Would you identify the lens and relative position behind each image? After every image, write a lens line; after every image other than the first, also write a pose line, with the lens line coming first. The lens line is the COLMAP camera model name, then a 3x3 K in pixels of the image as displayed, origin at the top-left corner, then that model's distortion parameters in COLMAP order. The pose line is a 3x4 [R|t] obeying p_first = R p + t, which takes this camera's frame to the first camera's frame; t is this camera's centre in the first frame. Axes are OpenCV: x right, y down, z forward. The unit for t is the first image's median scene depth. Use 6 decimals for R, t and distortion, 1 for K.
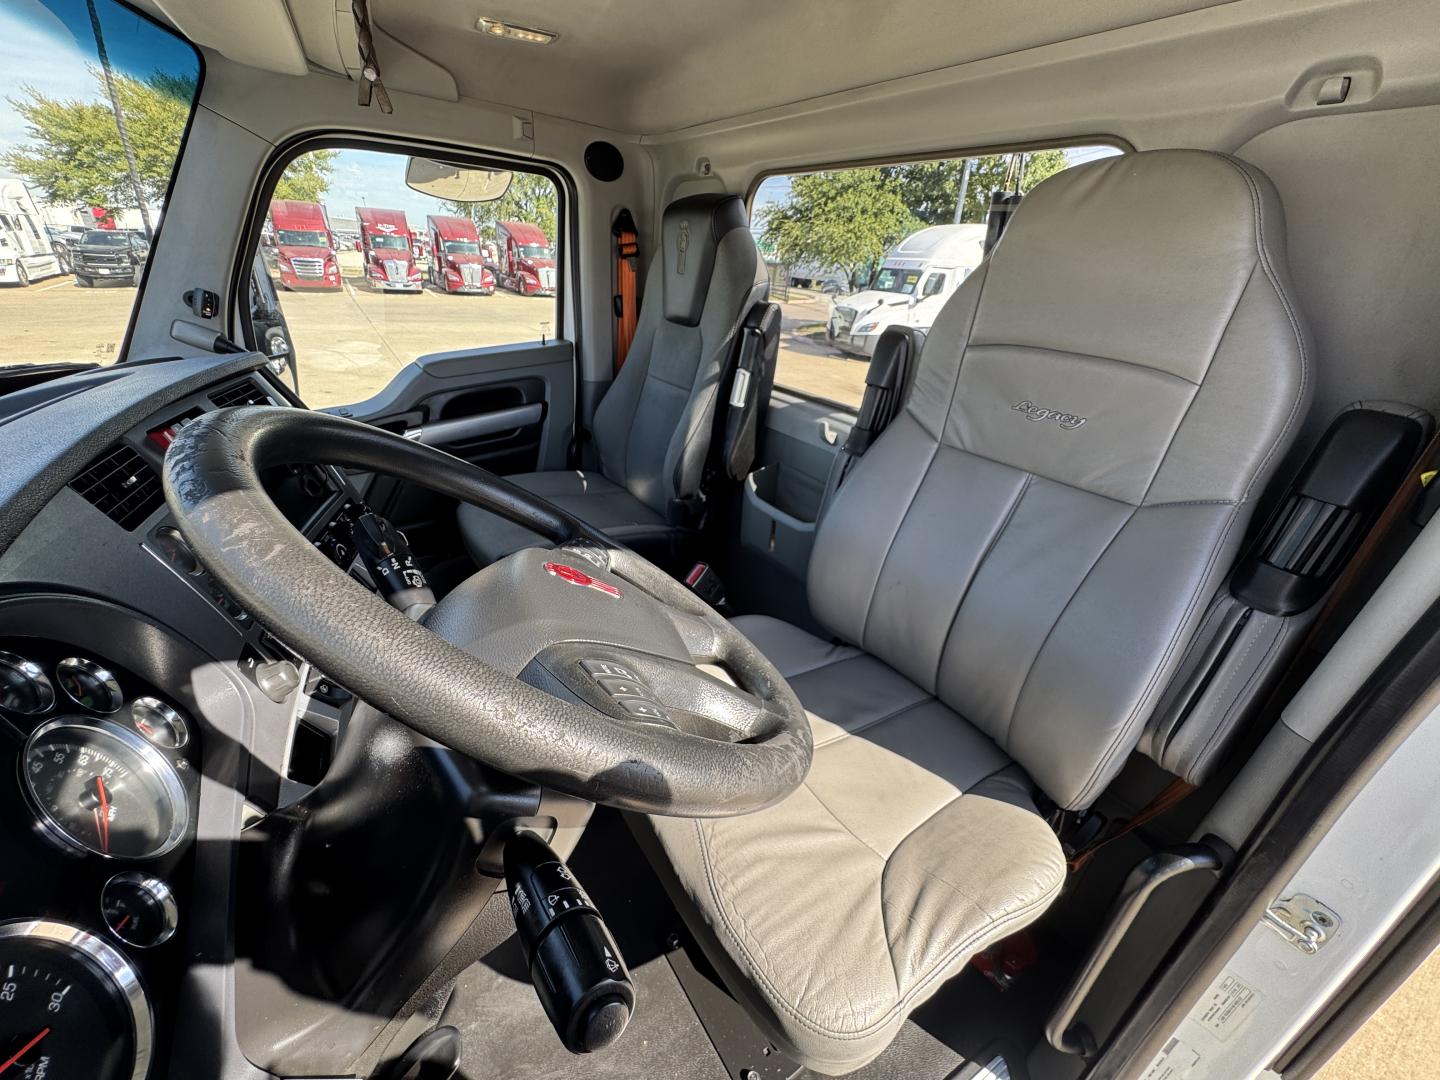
lens RADIAL K [[577.3, 0, 720.8], [0, 577.3, 538.8], [0, 0, 1]] dist [0.000418, -0.002289]
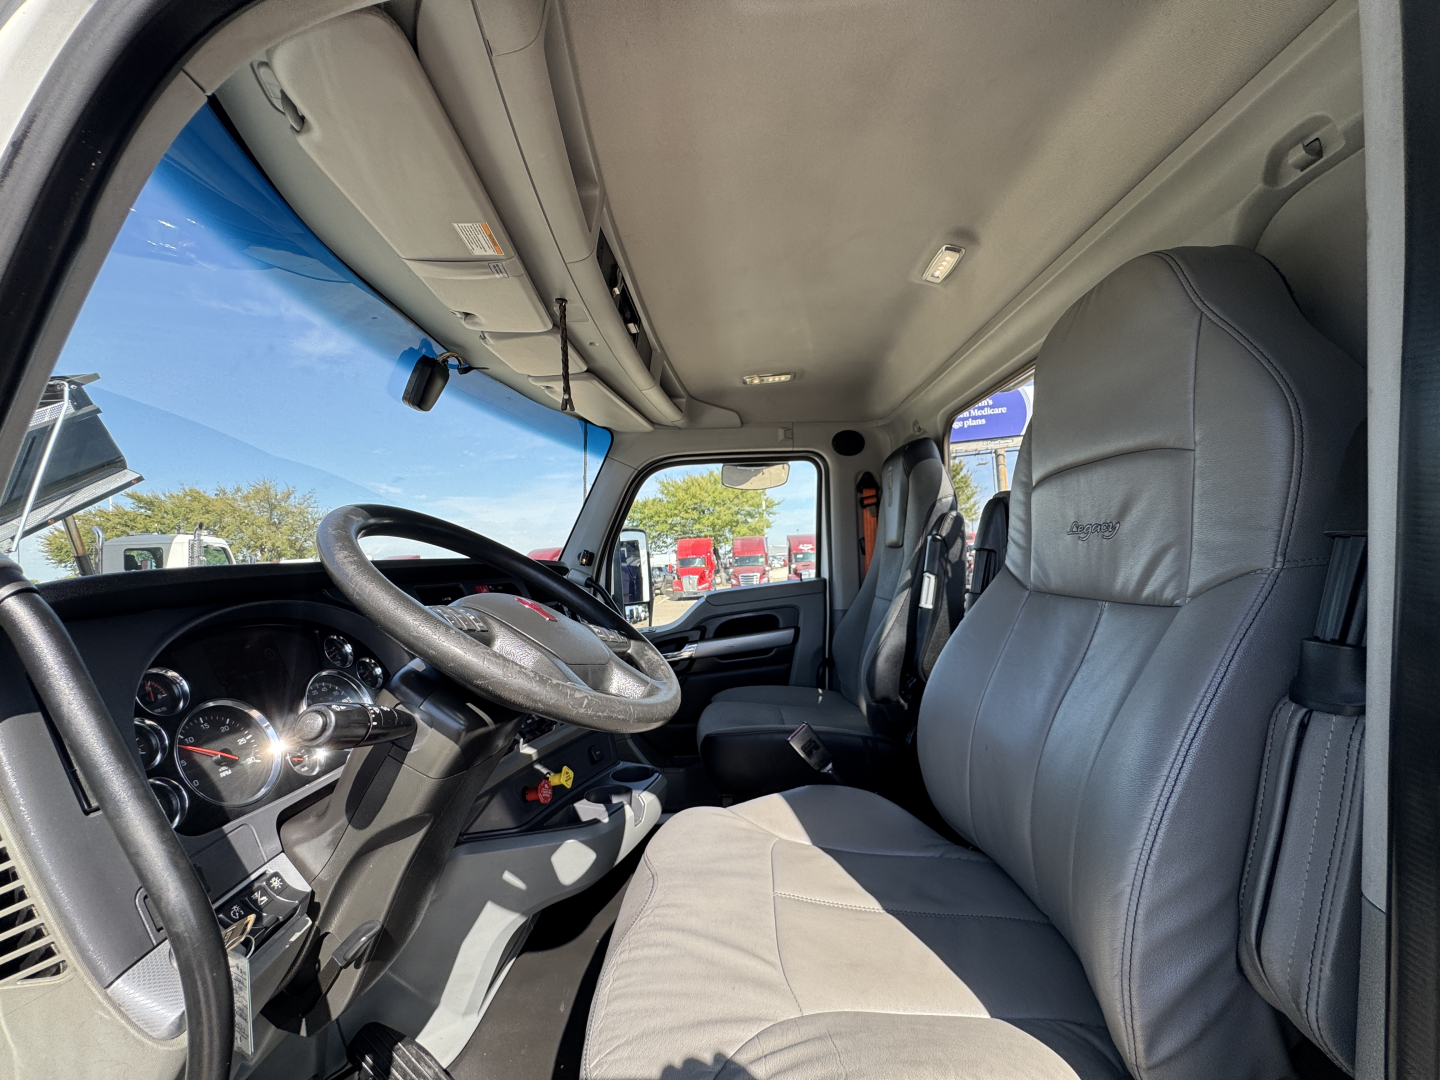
lens RADIAL K [[577.3, 0, 720.8], [0, 577.3, 538.8], [0, 0, 1]] dist [0.000418, -0.002289]
pose [[0.801500, -0.118659, -0.586104, 0.304604], [-0.172939, 0.892240, -0.417132, 0.129102], [0.572442, 0.435692, 0.694610, 0.031164]]
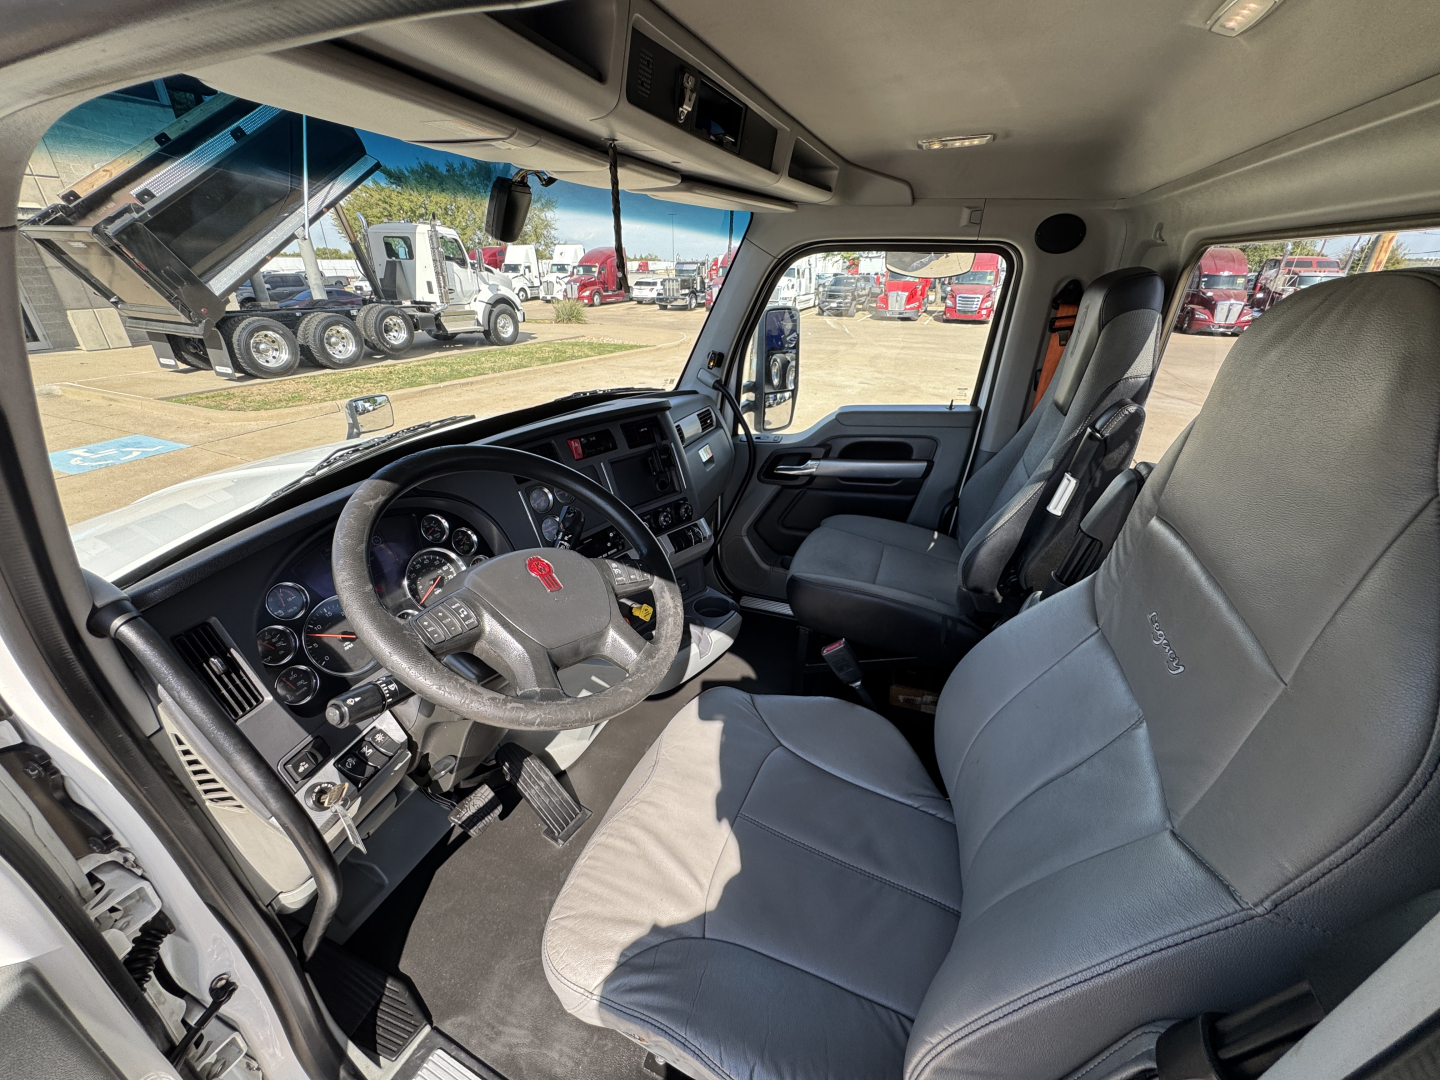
lens RADIAL K [[577.3, 0, 720.8], [0, 577.3, 538.8], [0, 0, 1]] dist [0.000418, -0.002289]
pose [[0.564856, 0.306810, -0.766032, 0.365922], [-0.341678, 0.931954, 0.121318, -0.112389], [0.751128, 0.193209, 0.631250, 0.081084]]
